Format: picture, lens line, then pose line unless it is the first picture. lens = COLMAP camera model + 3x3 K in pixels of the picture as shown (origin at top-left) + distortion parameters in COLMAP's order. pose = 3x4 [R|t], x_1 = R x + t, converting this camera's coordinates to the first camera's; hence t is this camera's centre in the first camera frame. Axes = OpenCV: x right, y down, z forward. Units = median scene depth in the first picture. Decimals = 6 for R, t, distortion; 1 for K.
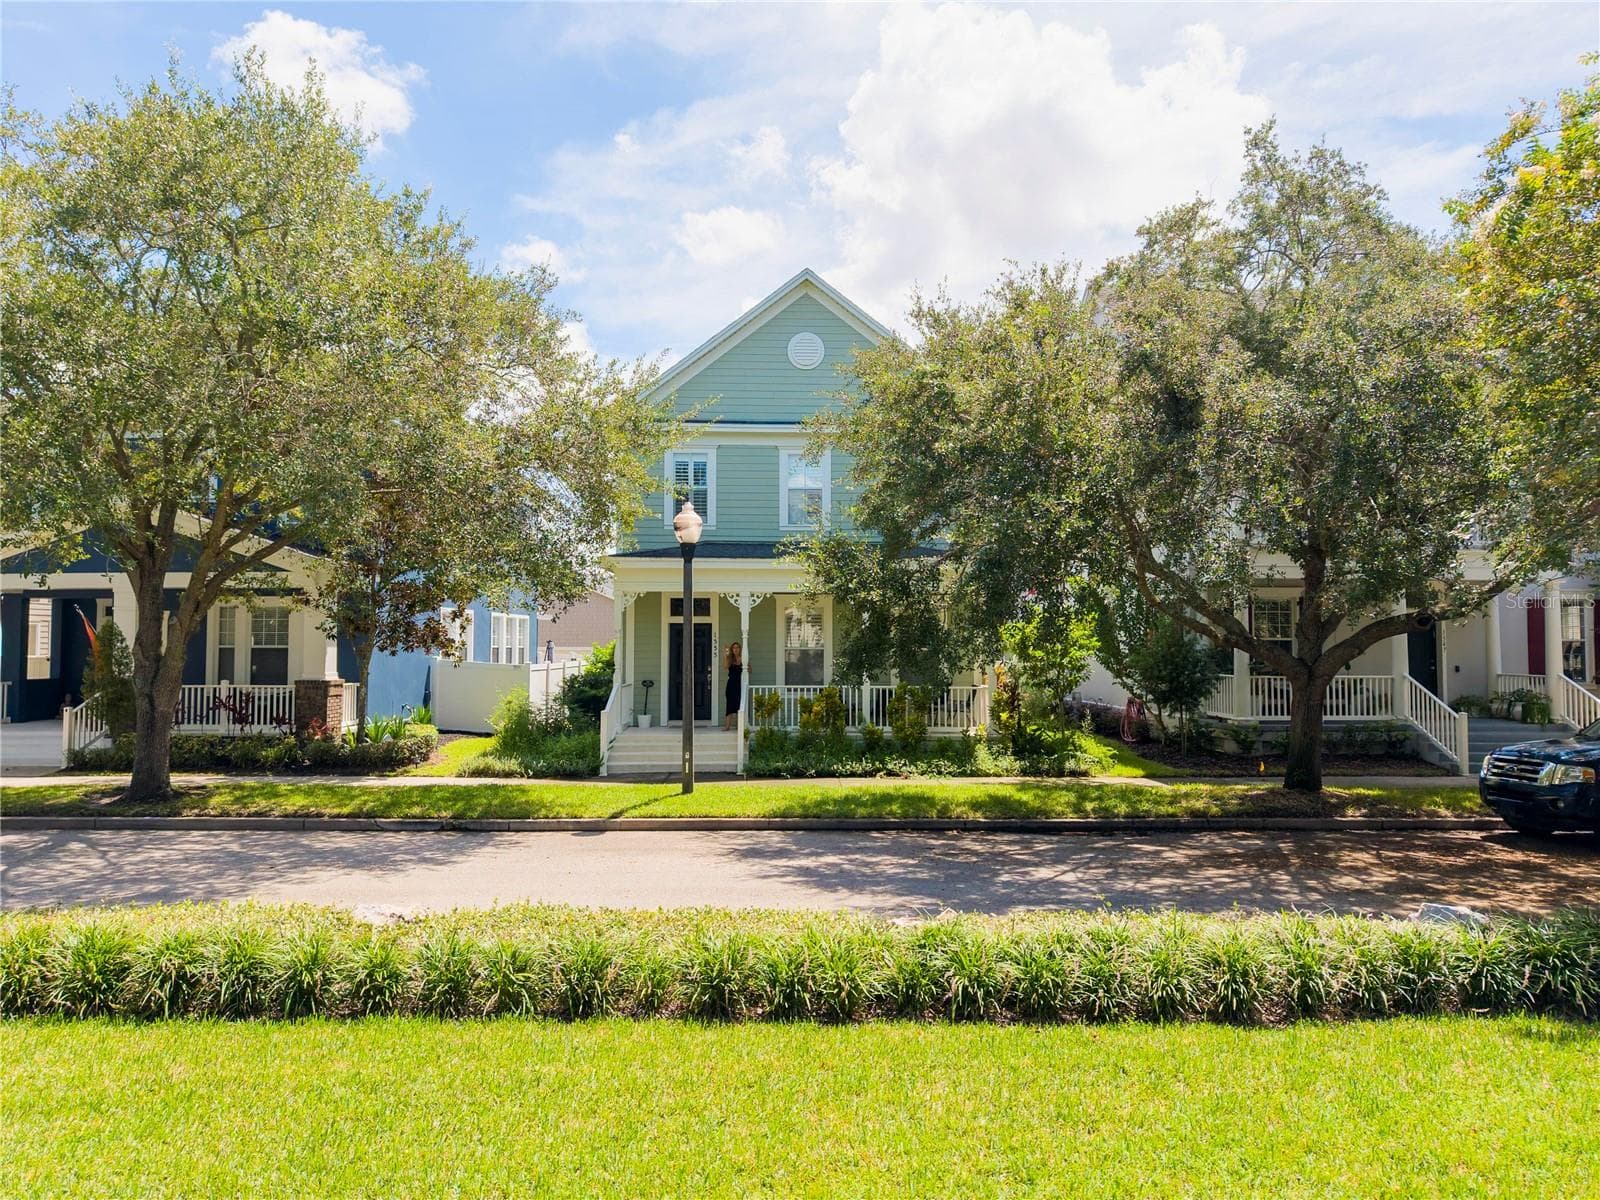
lens RADIAL K [[1064.8, 0, 804.8], [0, 1064.8, 609.0], [0, 0, 1]] dist [0.100284, -0.134900]
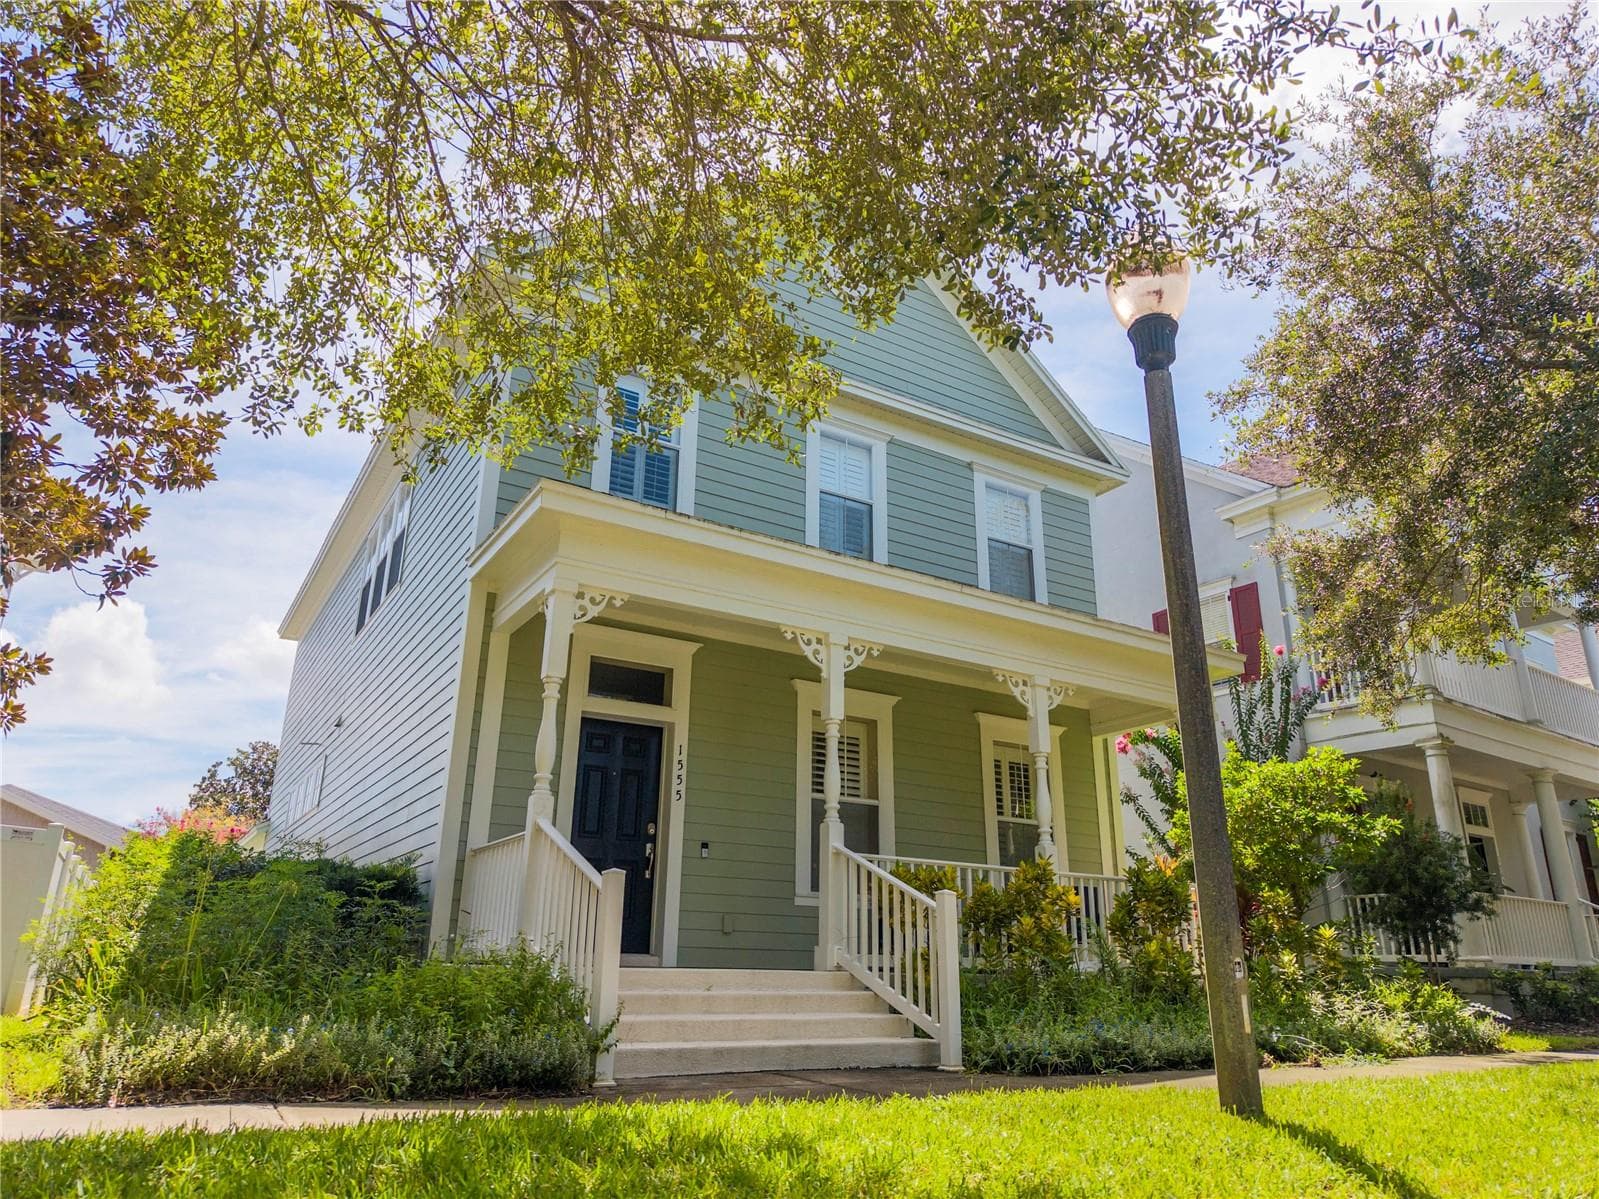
lens RADIAL K [[1064.2, 0, 804.3], [0, 1064.2, 608.5], [0, 0, 1]] dist [0.100284, -0.134900]
pose [[0.872527, 0.171257, 0.457567, -0.272191], [-0.041691, 0.959235, -0.279519, 0.098249], [-0.486784, 0.224811, 0.844098, 0.616270]]
